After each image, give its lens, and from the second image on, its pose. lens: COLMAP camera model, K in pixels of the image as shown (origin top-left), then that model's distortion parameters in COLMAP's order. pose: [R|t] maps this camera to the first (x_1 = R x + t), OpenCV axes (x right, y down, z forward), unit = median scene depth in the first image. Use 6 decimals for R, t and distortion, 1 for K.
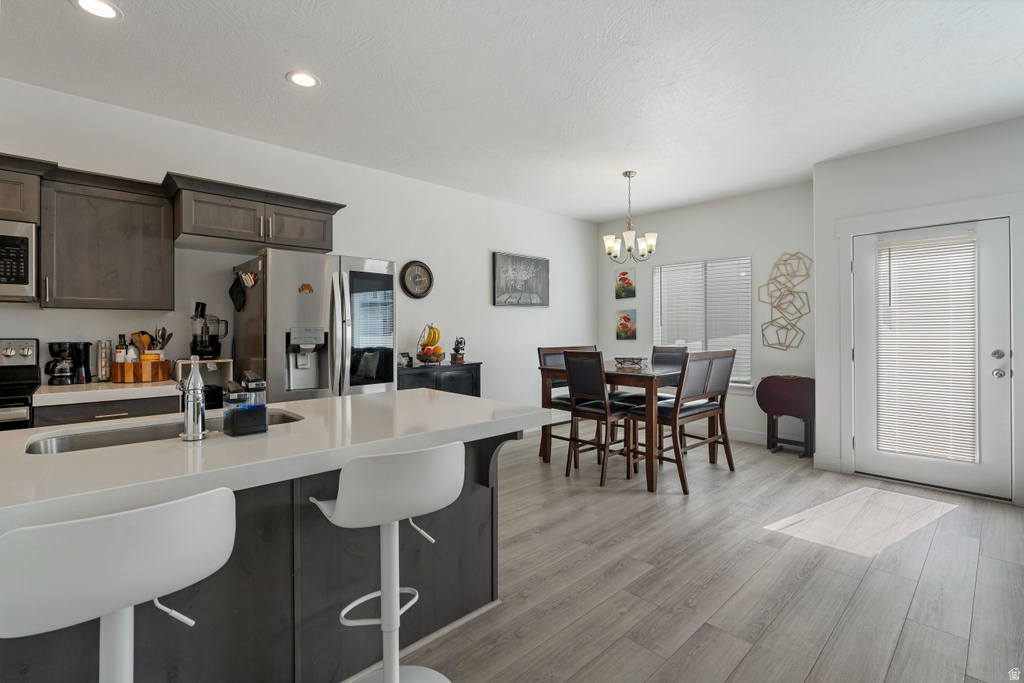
lens RADIAL K [[463.0, 0, 507.3], [0, 463.0, 331.4], [0, 0, 1]] dist [-0.004916, 0.001654]
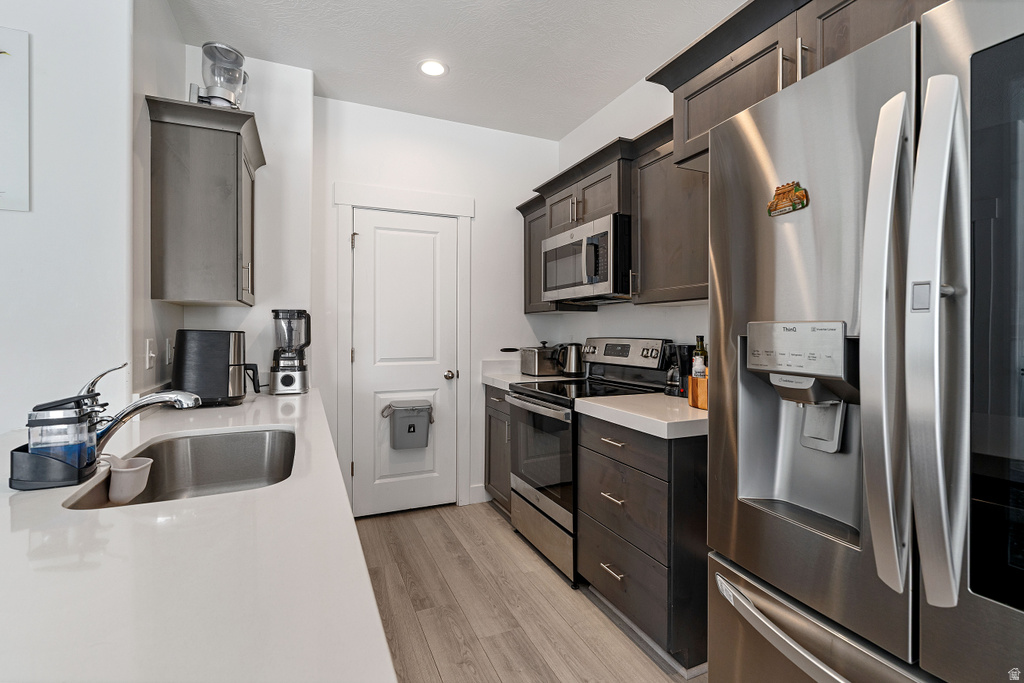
lens RADIAL K [[463.0, 0, 507.7], [0, 463.0, 338.8], [0, 0, 1]] dist [-0.004916, 0.001654]
pose [[-0.324952, 0.019007, -0.945539, -0.061114], [-0.003306, 0.999769, 0.021233, -0.003015], [0.945725, 0.010026, -0.324815, 0.847704]]
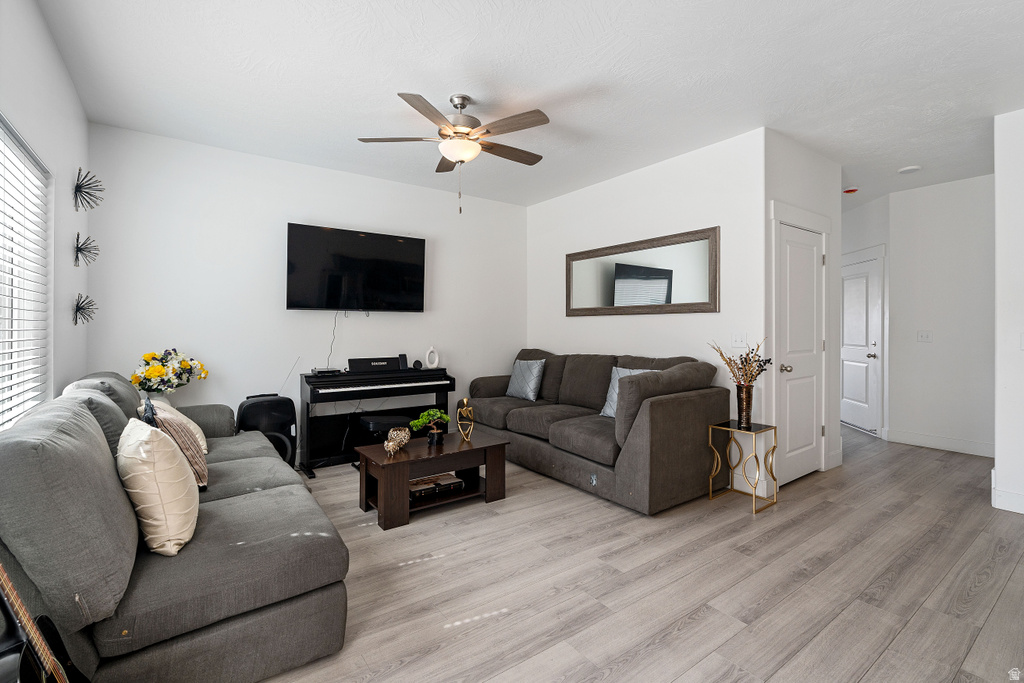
lens RADIAL K [[463.0, 0, 510.3], [0, 463.0, 326.2], [0, 0, 1]] dist [-0.004916, 0.001654]
pose [[-0.992928, 0.002110, 0.118695, 0.745200], [0.002135, 0.999998, 0.000083, -0.005381], [-0.118695, 0.000336, -0.992931, 1.144681]]
